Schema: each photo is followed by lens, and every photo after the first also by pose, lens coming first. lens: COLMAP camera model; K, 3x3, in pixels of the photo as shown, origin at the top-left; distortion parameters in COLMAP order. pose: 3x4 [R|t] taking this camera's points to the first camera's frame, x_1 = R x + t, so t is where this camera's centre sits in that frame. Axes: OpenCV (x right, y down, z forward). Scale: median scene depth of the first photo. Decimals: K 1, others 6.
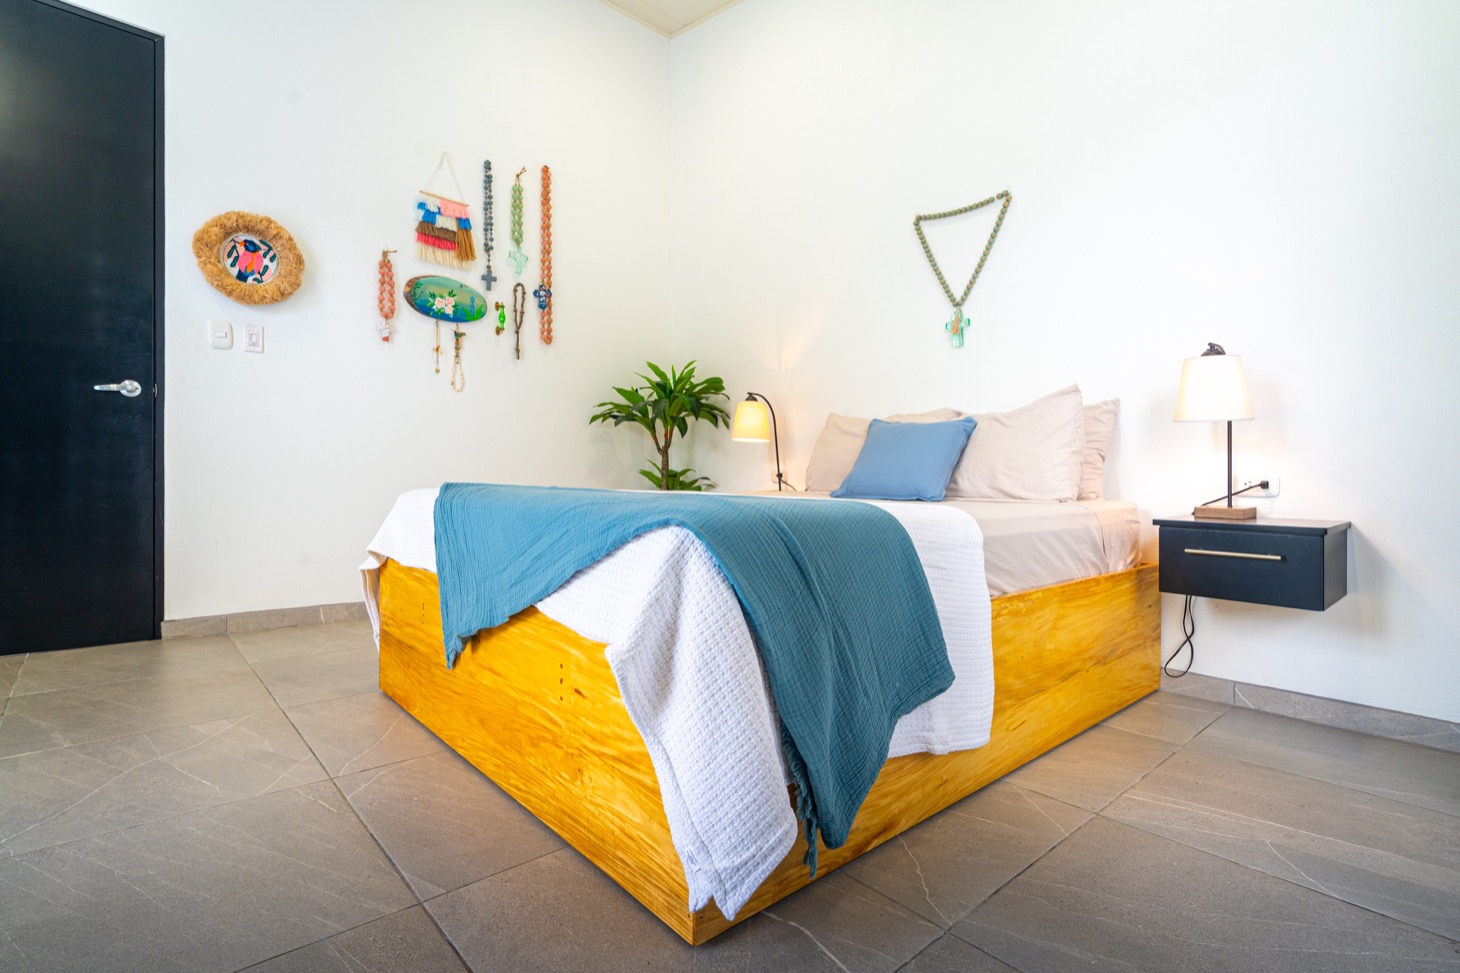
lens RADIAL K [[716.8, 0, 728.2], [0, 716.8, 457.5], [0, 0, 1]] dist [-0.004304, 0.003590]
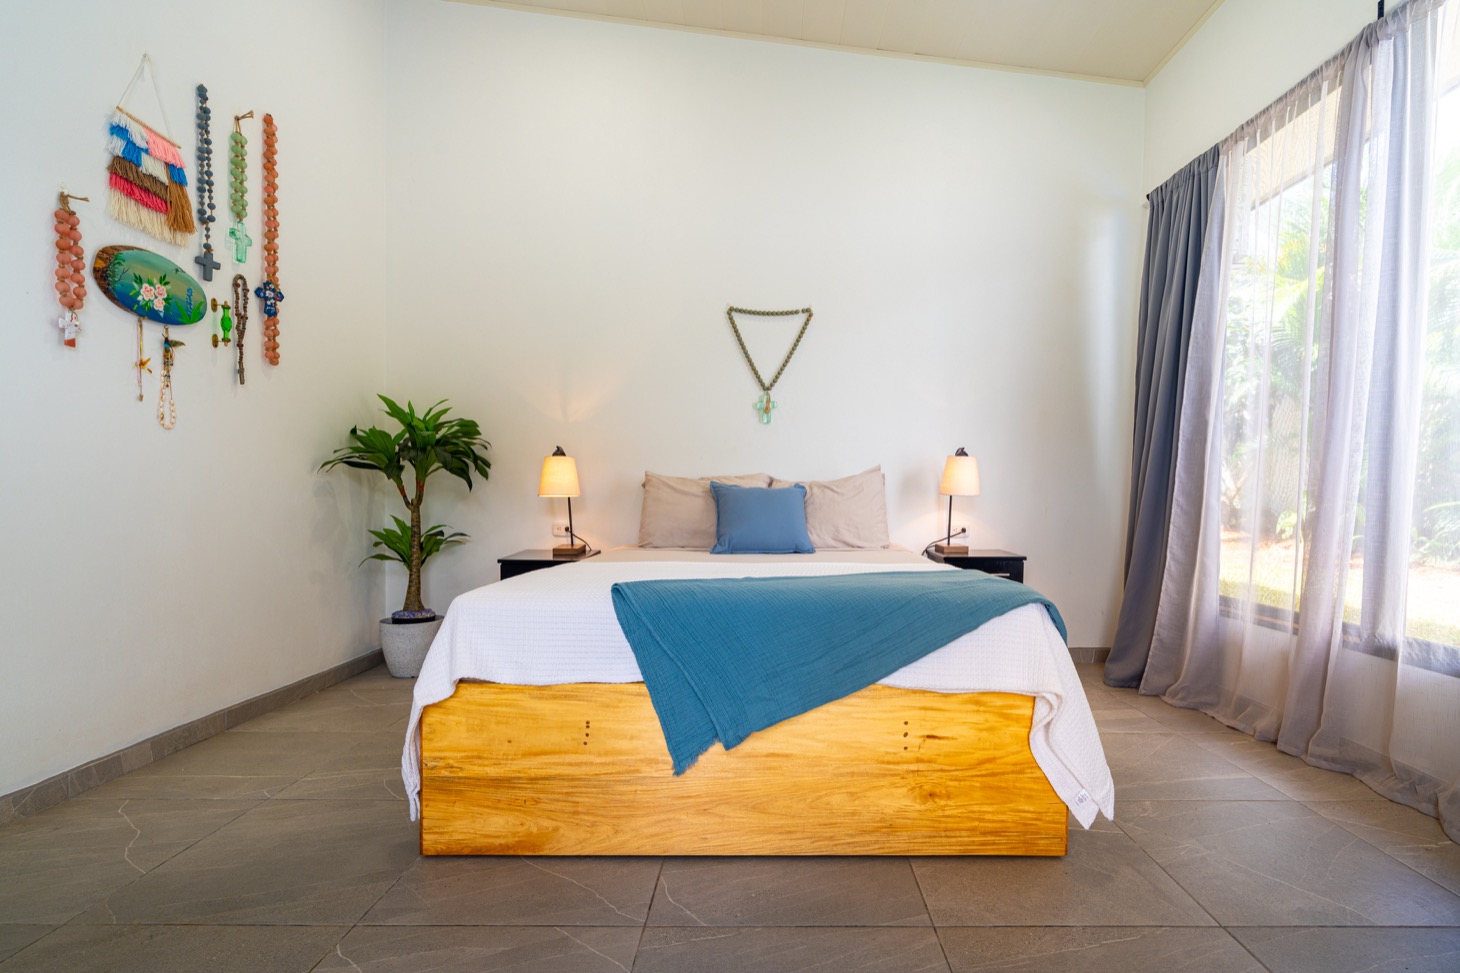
lens RADIAL K [[716.8, 0, 787.1], [0, 716.8, 499.6], [0, 0, 1]] dist [-0.004304, 0.003590]
pose [[0.652602, -0.021008, 0.757410, -0.517038], [-0.010378, 0.999274, 0.036658, -0.059139], [-0.757630, -0.031784, 0.651910, 0.139640]]
